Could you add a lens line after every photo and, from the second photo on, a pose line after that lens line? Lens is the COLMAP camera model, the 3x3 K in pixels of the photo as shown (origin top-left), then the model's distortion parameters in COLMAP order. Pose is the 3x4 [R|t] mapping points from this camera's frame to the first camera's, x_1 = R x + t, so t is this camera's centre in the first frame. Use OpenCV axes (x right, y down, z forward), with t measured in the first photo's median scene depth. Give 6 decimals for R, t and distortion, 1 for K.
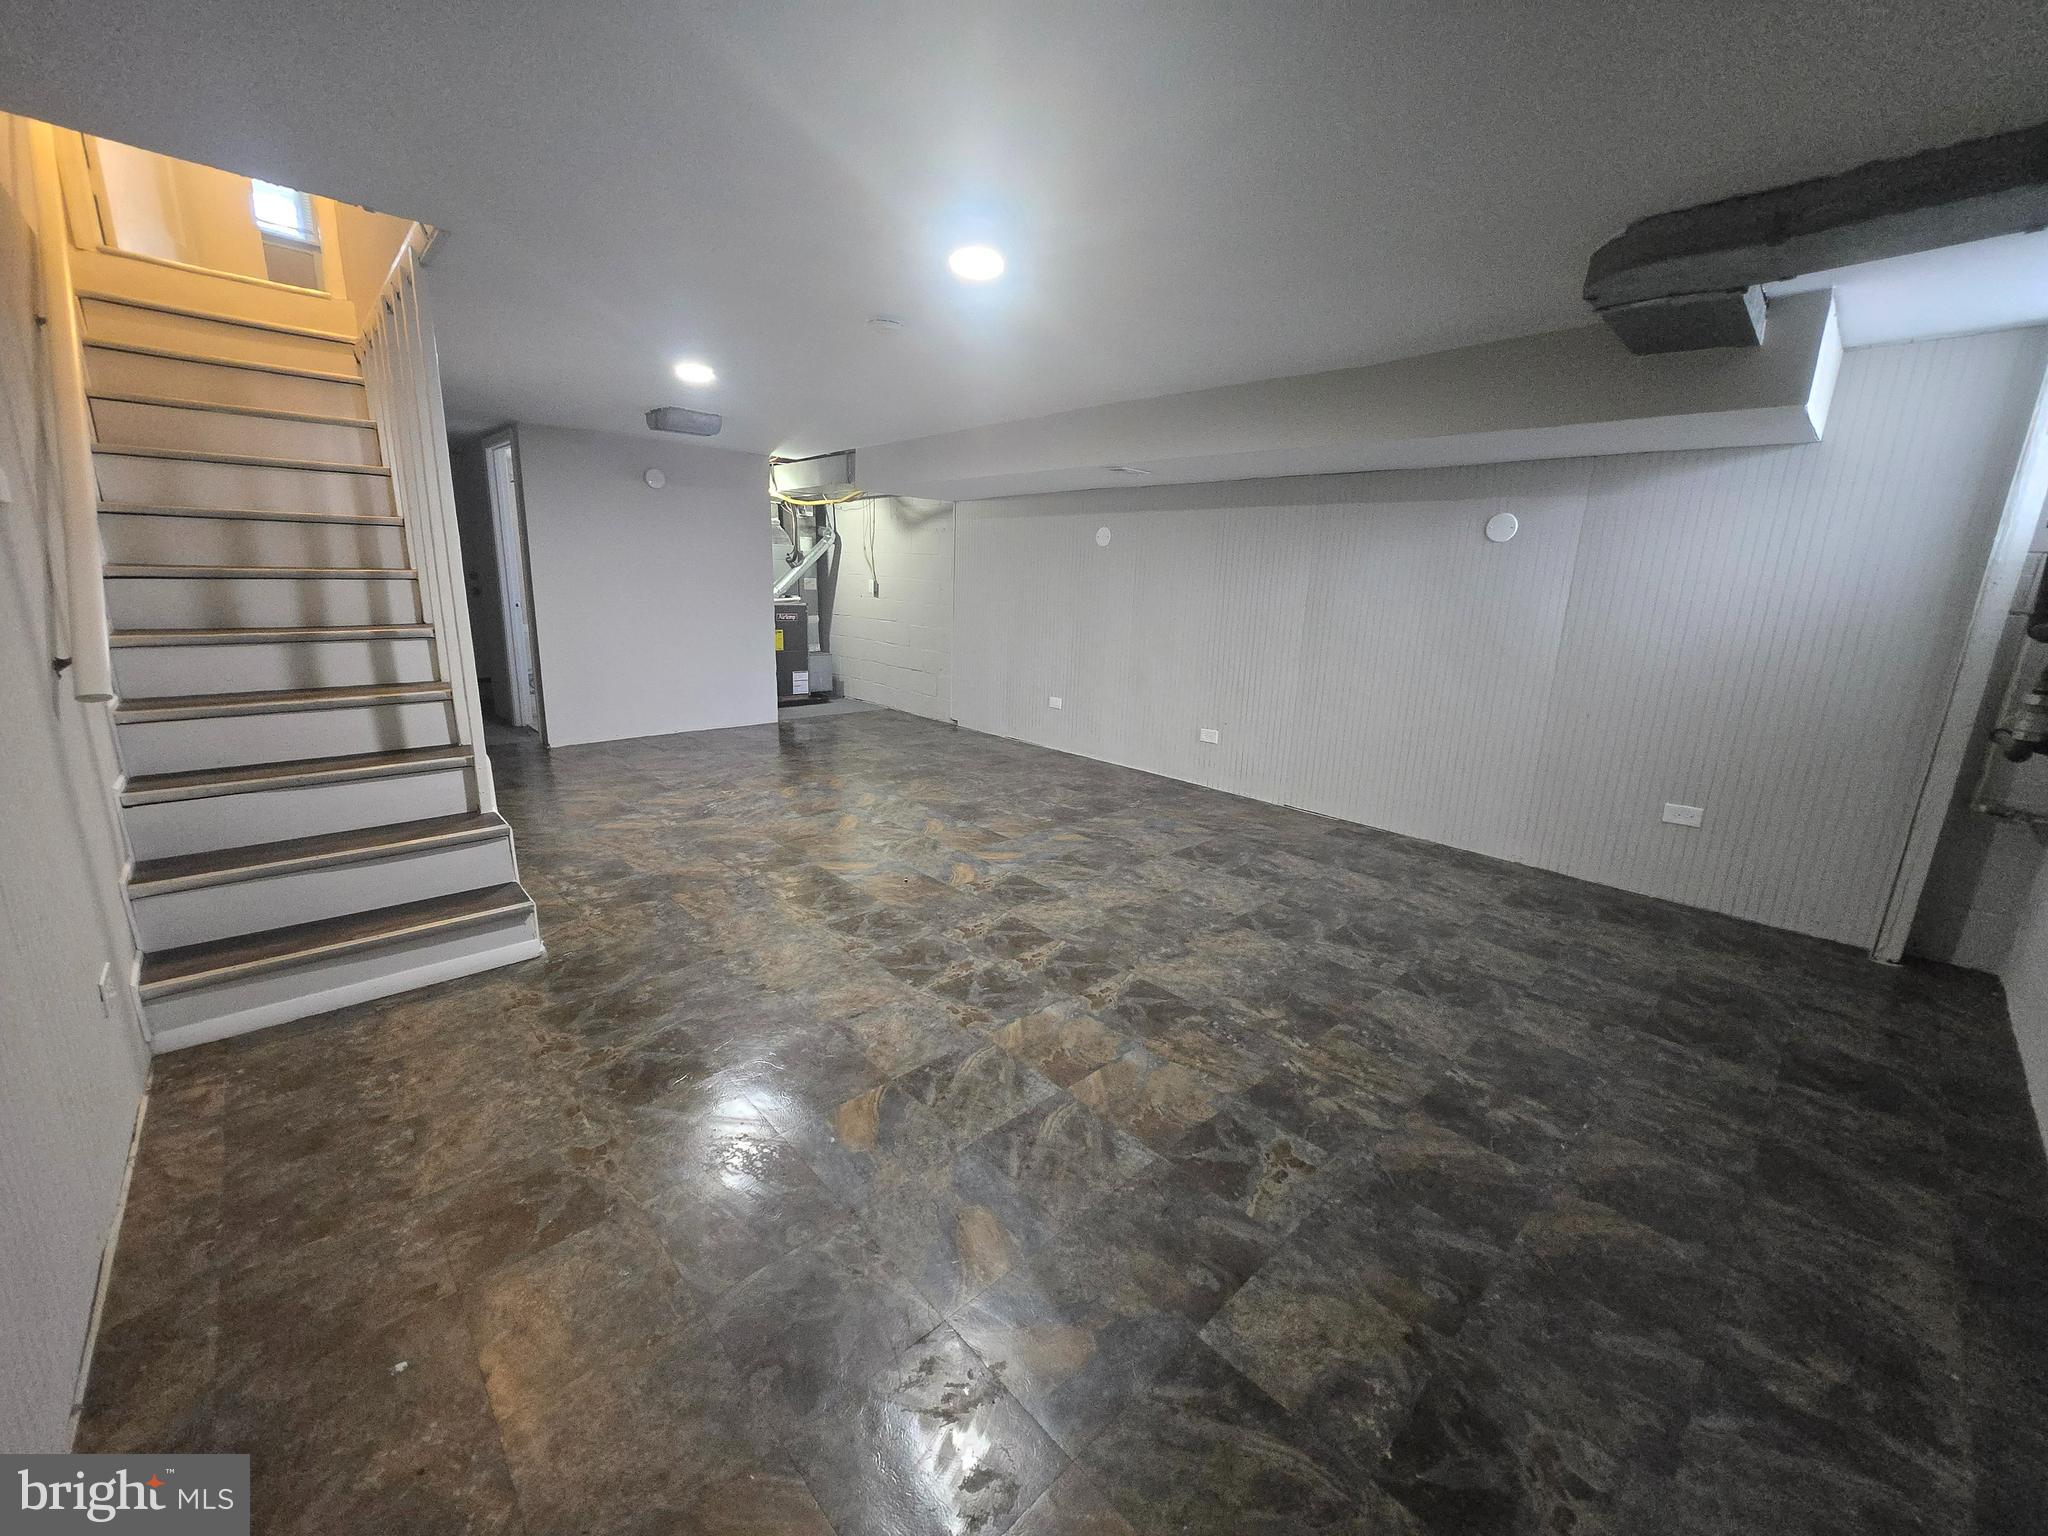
lens RADIAL K [[802.7, 0, 1025.0], [0, 802.7, 766.2], [0, 0, 1]] dist [0.000292, -0.000126]
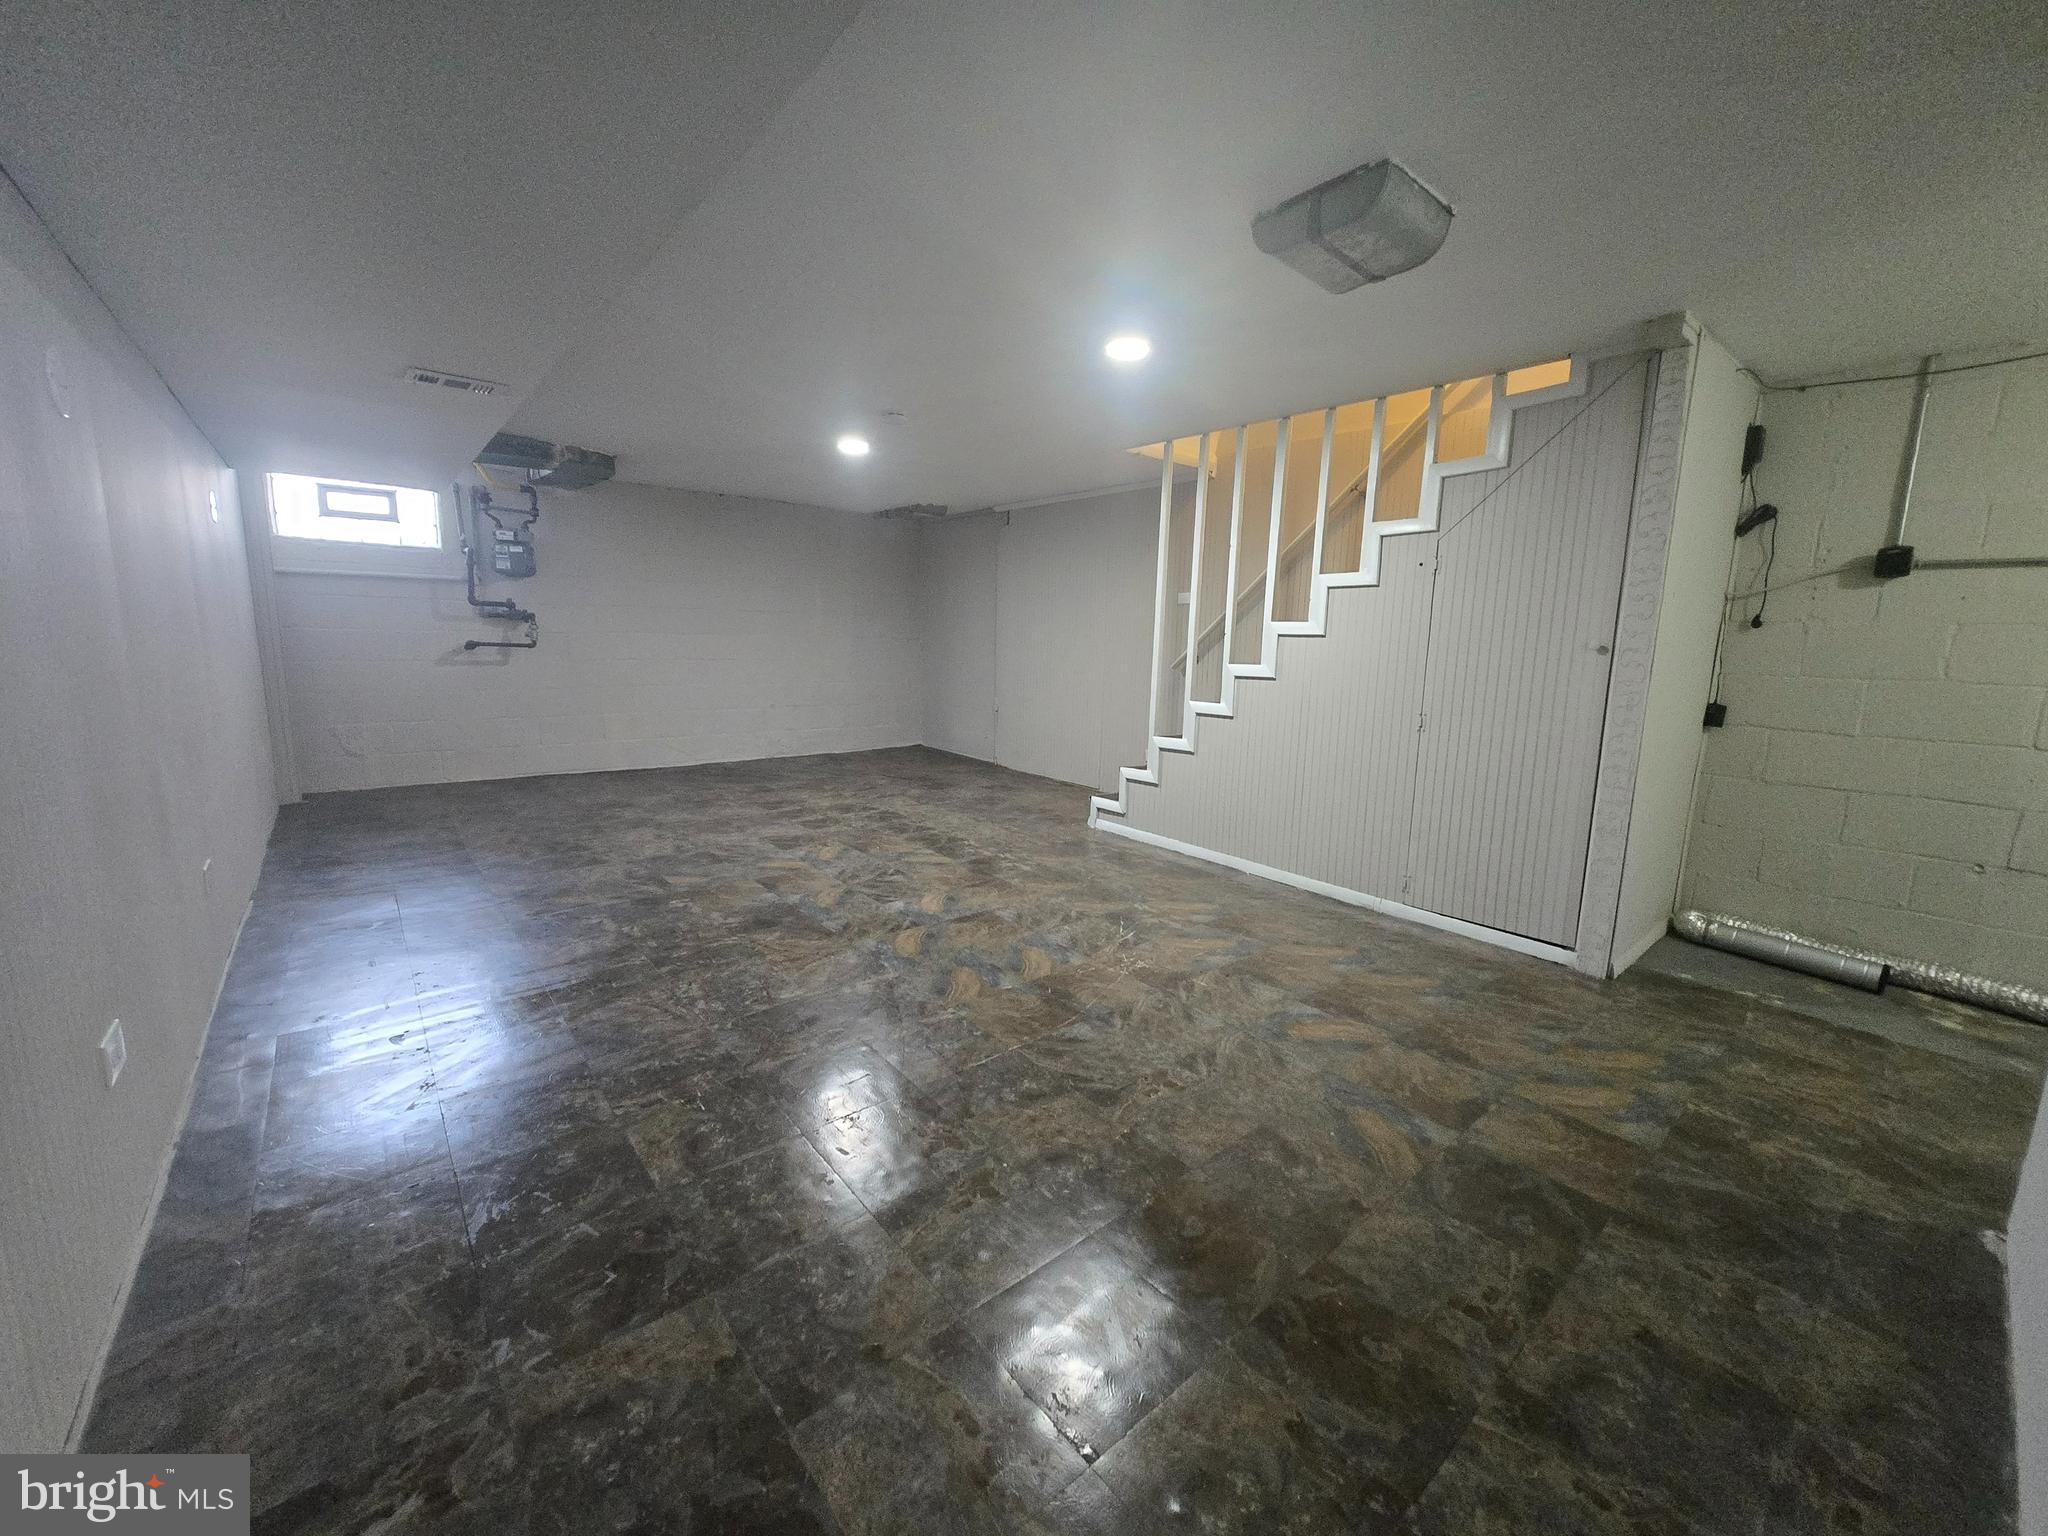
lens RADIAL K [[802.7, 0, 1019.7], [0, 802.7, 758.0], [0, 0, 1]] dist [0.000292, -0.000126]
pose [[-0.996439, -0.068241, 0.049515, -0.455462], [-0.044409, 0.924015, 0.379769, -0.509738], [-0.071668, 0.376217, -0.923755, 2.276186]]
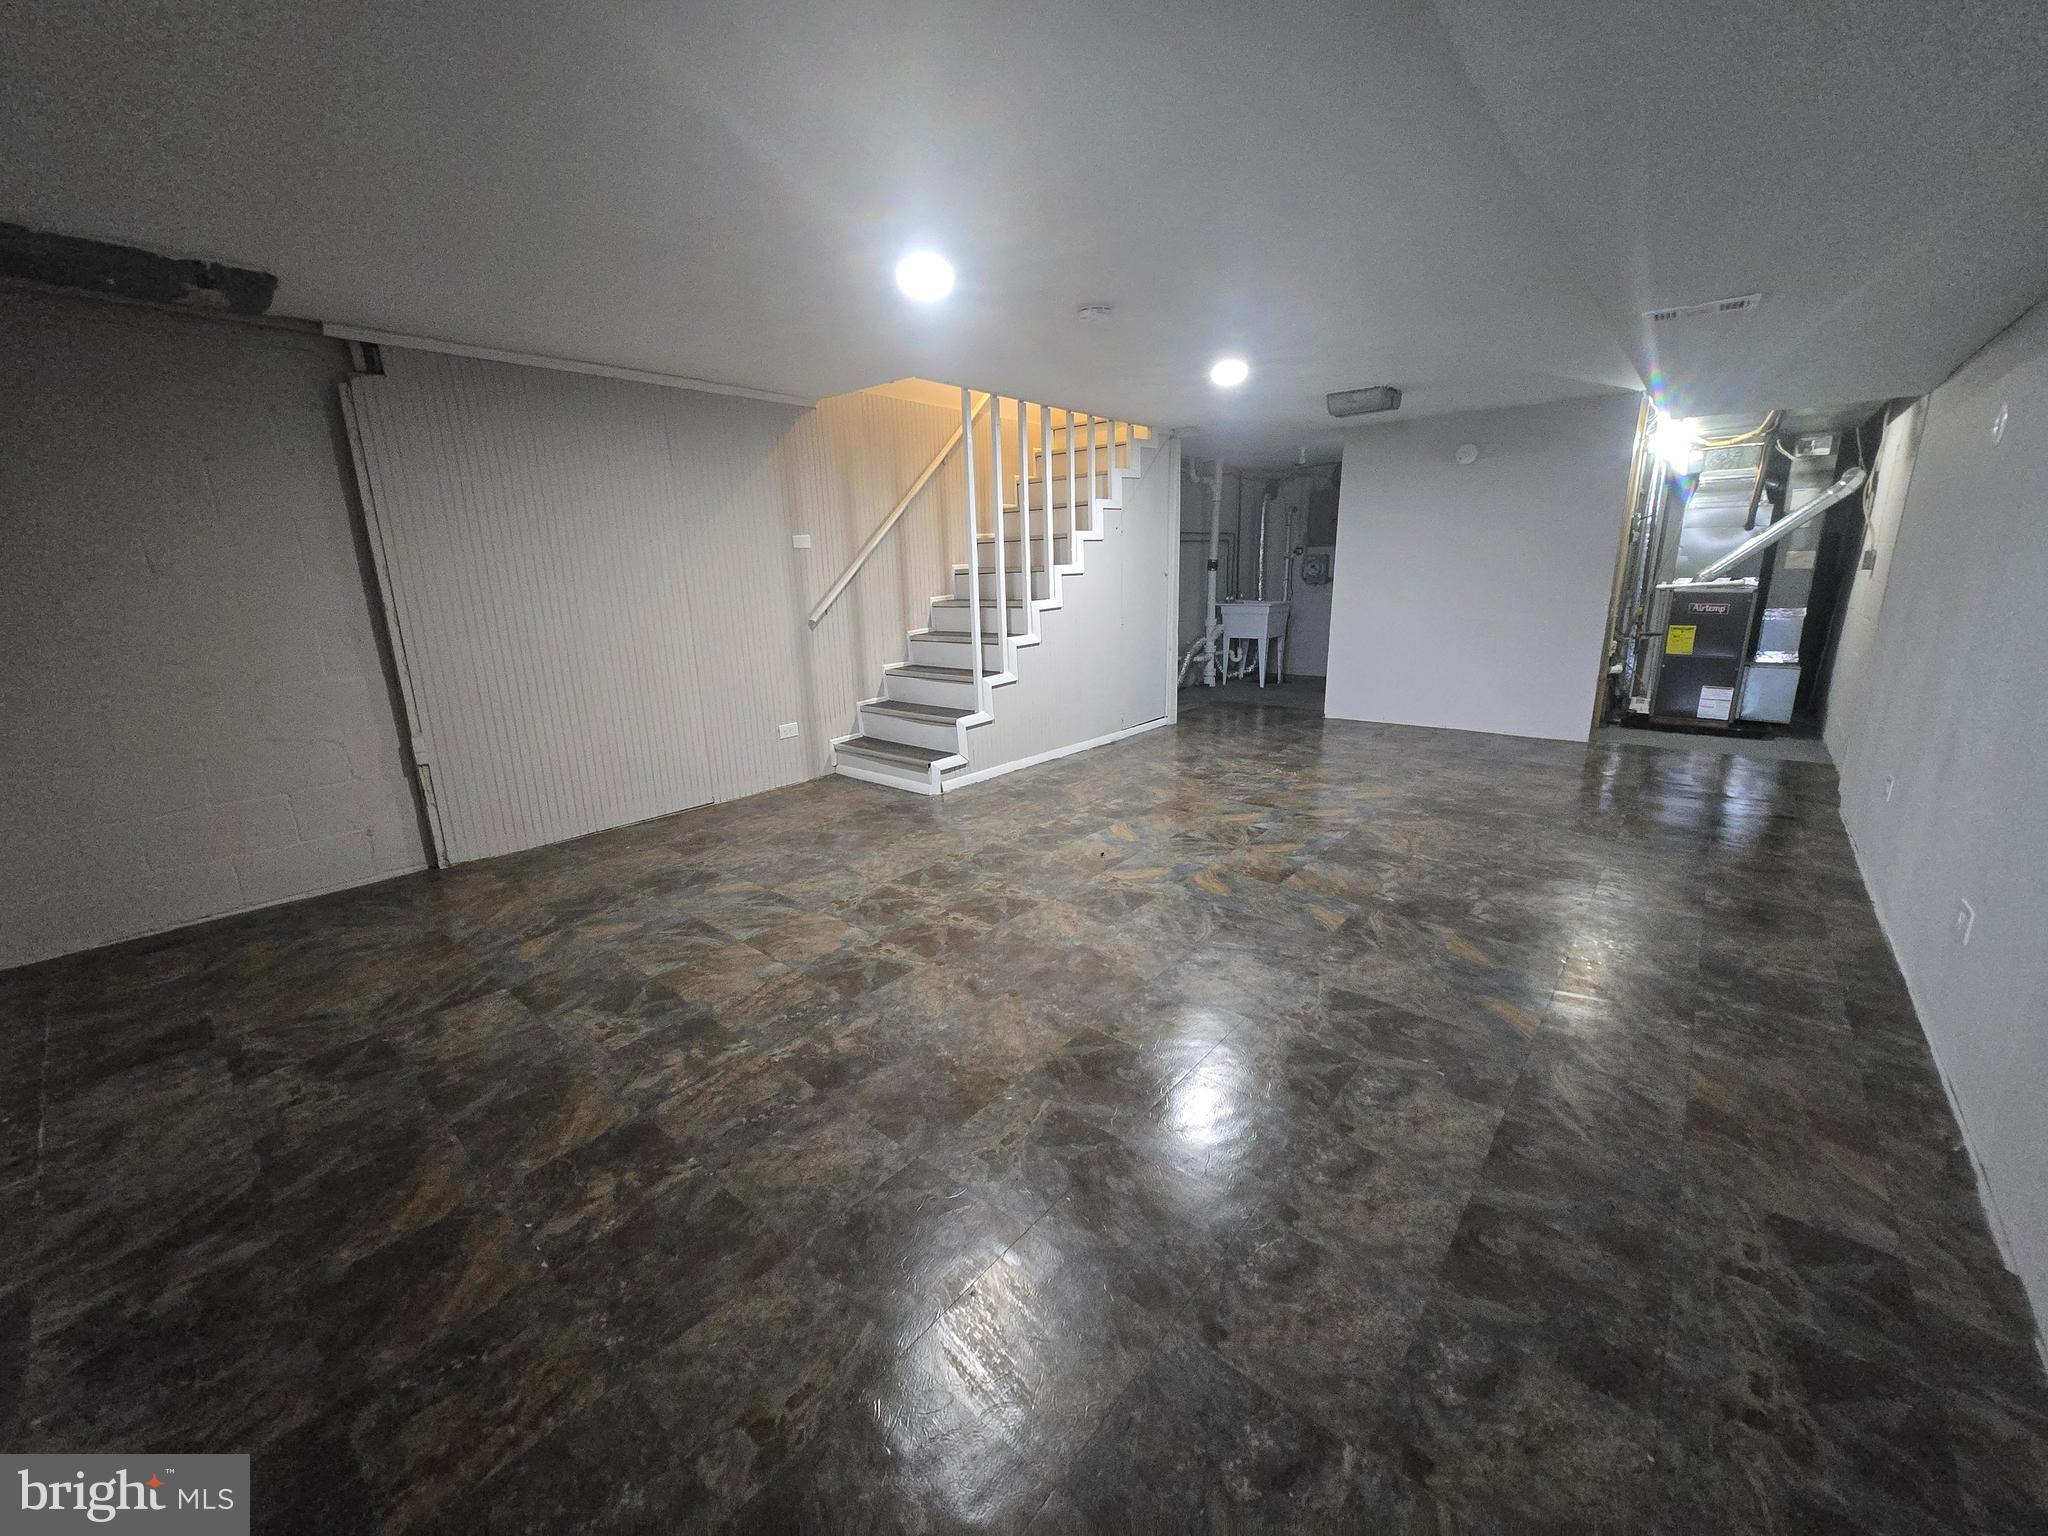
lens RADIAL K [[802.7, 0, 1018.5], [0, 802.7, 760.6], [0, 0, 1]] dist [0.000292, -0.000126]
pose [[0.103039, 0.201050, -0.974147, 0.891165], [-0.202091, 0.963164, 0.177408, -0.145609], [0.973931, 0.178586, 0.139874, 0.804214]]
